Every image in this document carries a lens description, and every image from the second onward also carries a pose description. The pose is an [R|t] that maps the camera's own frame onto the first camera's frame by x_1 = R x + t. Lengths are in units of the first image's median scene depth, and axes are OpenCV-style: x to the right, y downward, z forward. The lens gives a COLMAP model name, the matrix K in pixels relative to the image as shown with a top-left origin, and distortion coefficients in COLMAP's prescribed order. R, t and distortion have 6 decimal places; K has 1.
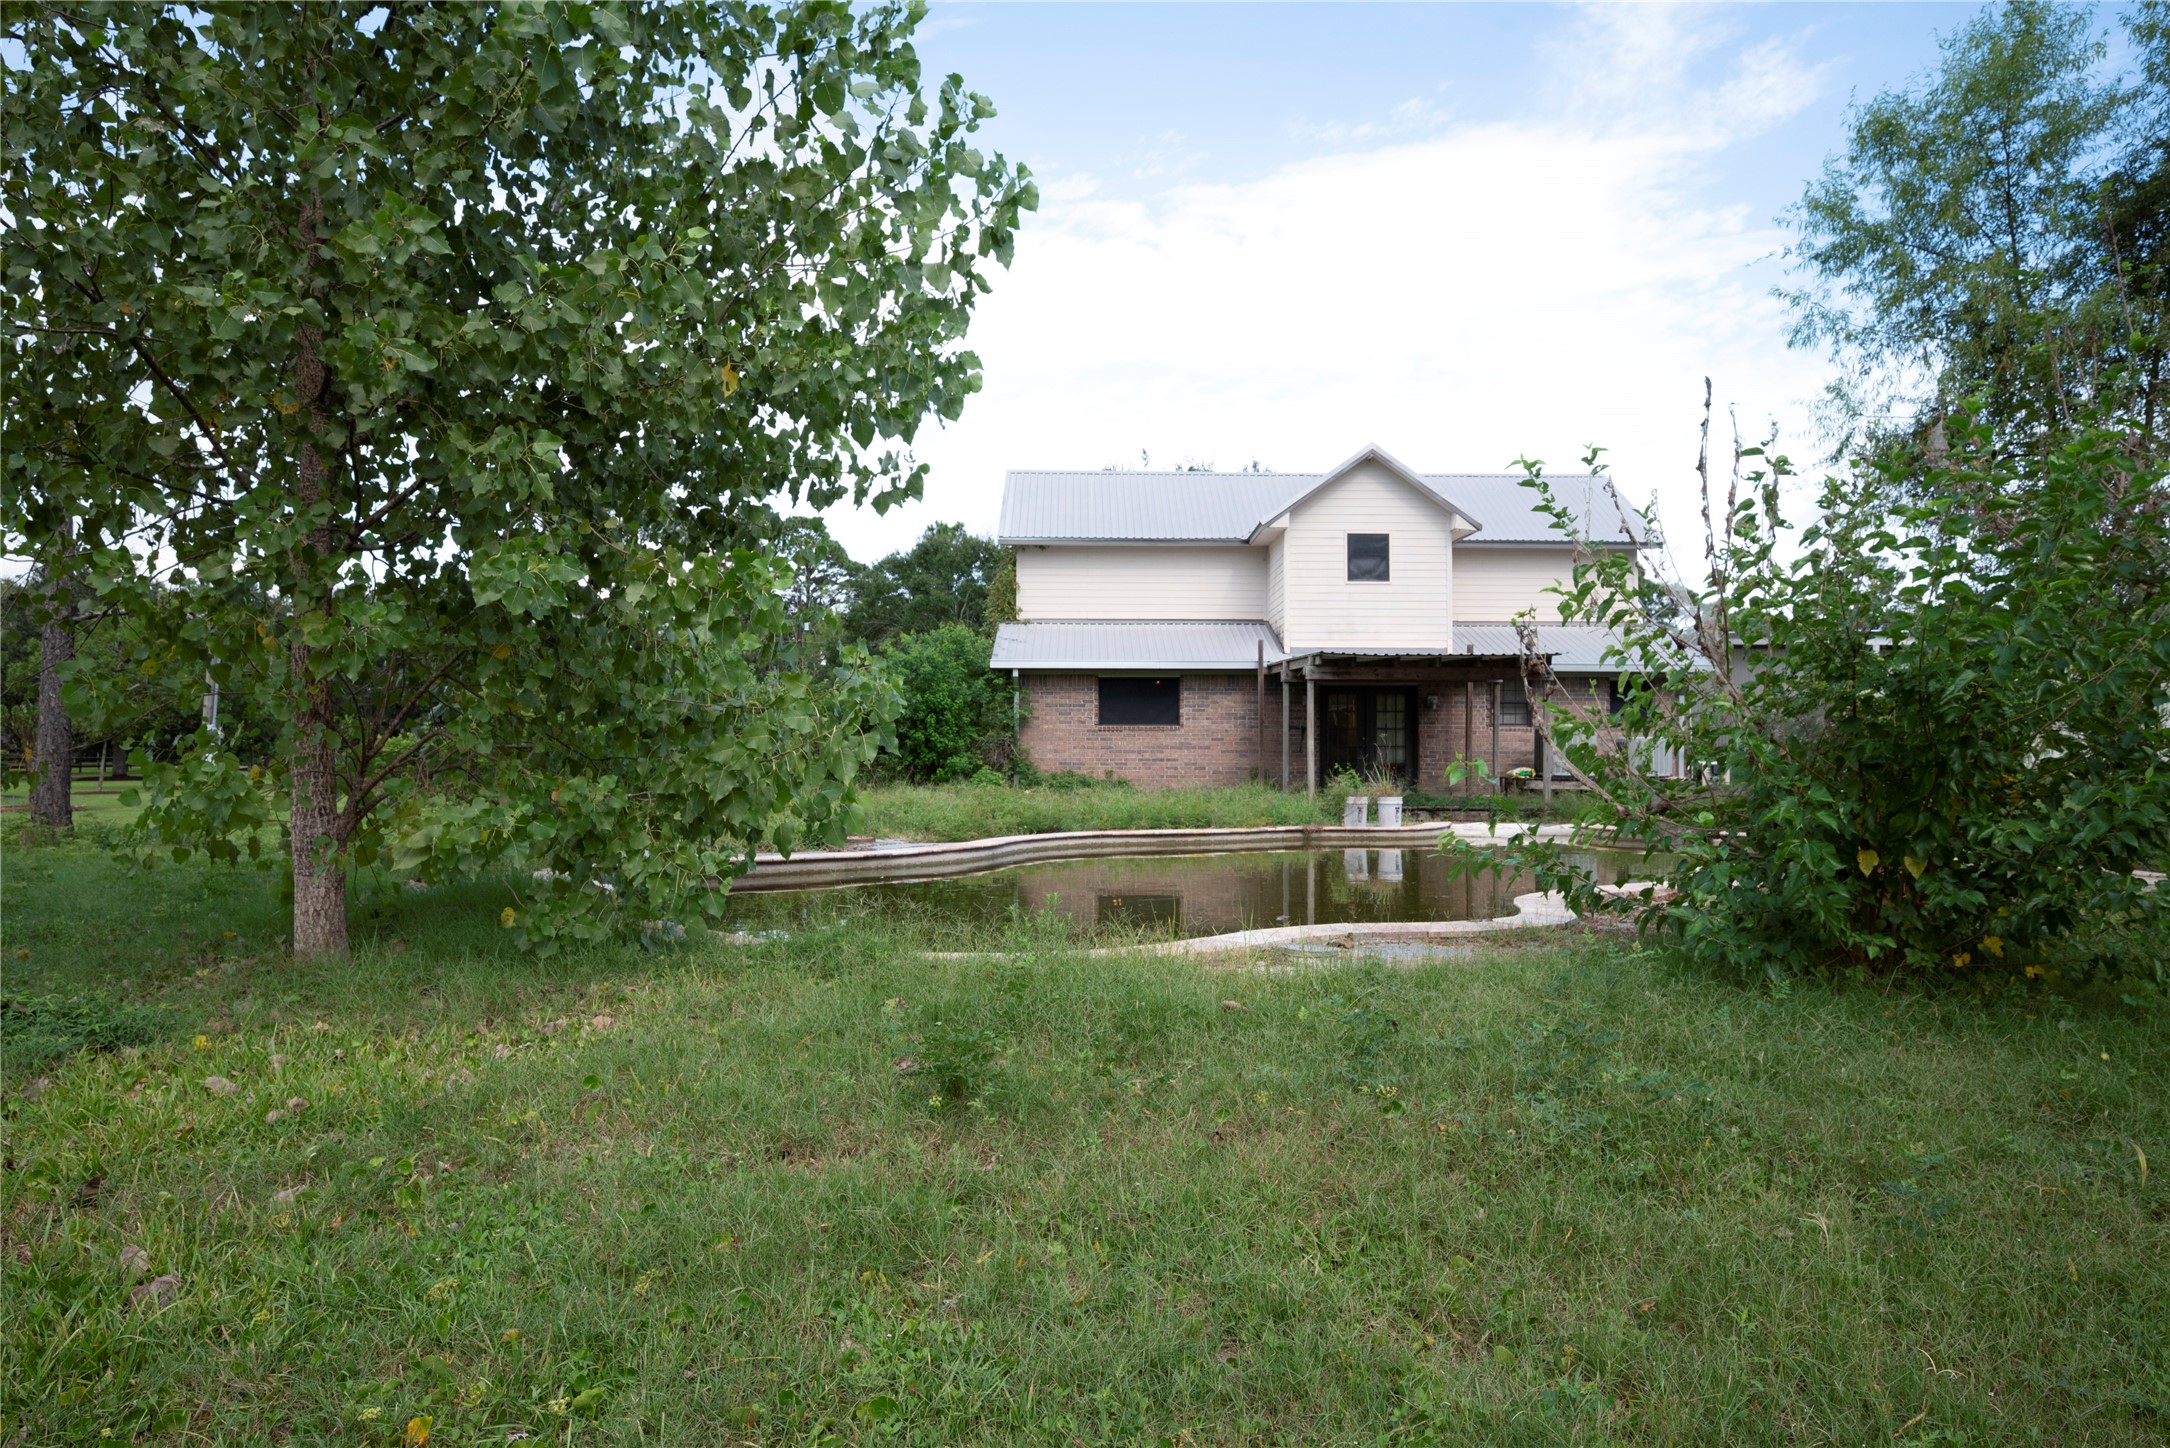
lens RADIAL K [[1326.4, 0, 1087.8], [0, 1326.4, 723.4], [0, 0, 1]] dist [-0.000641, 0.000064]
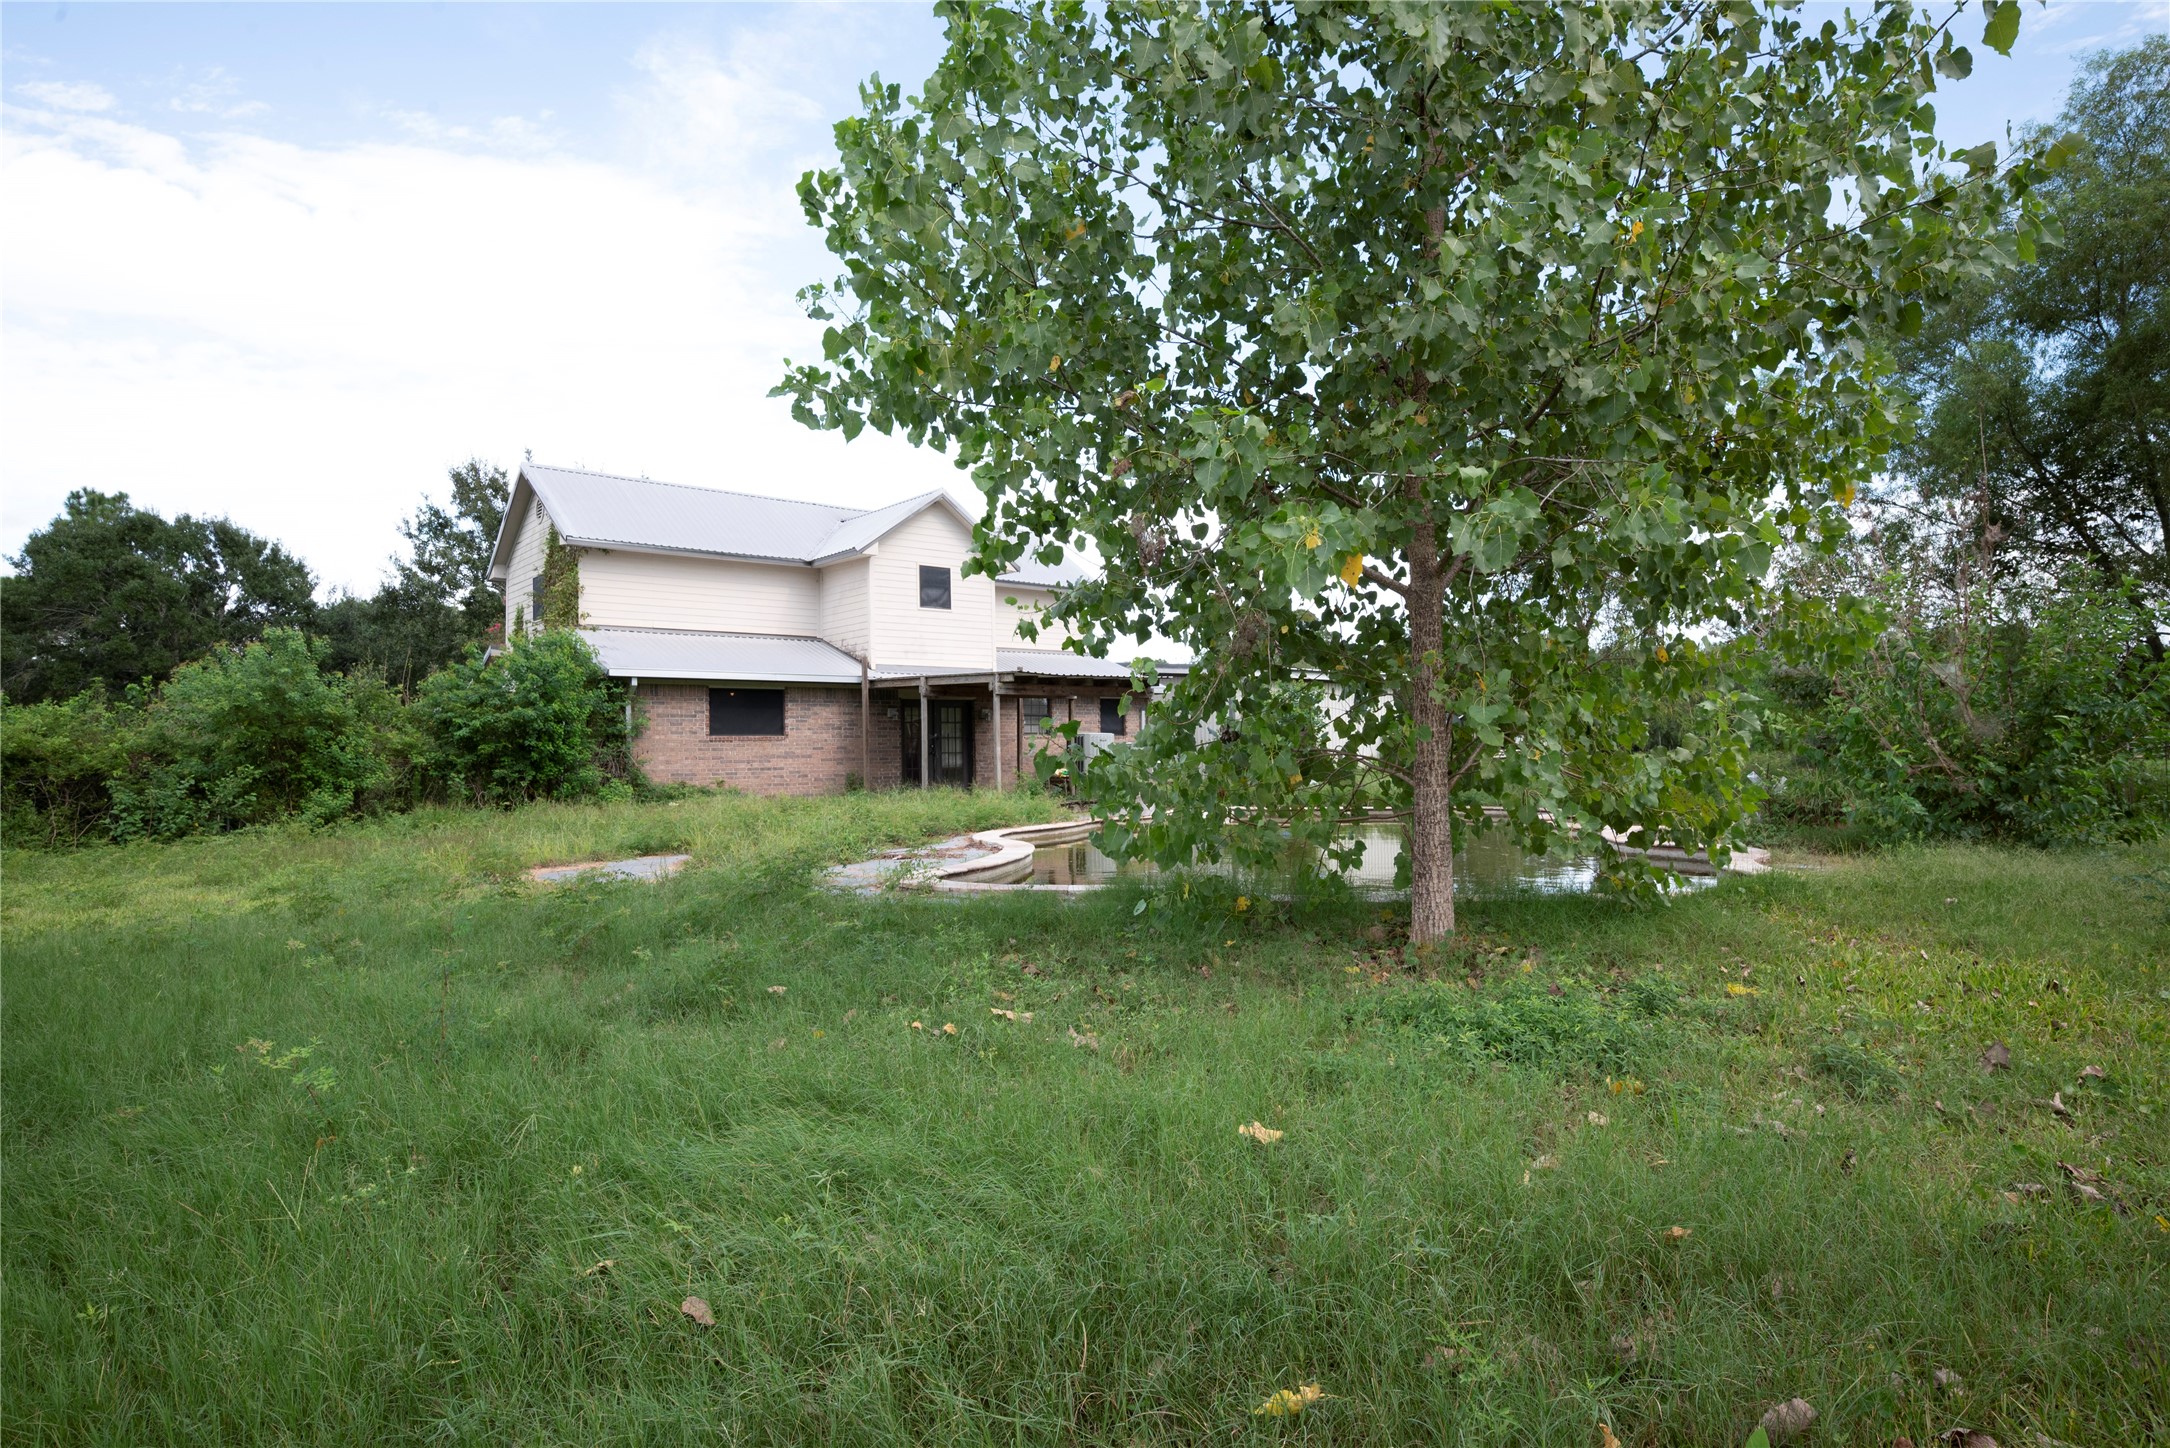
lens RADIAL K [[1231.5, 0, 1083.2], [0, 1231.5, 723.2], [0, 0, 1]] dist [0.003131, 0.000400]
pose [[0.783333, 0.003048, 0.621595, -0.348035], [0.002849, 0.999960, -0.008494, 0.000753], [-0.621596, 0.008424, 0.783293, 0.094223]]
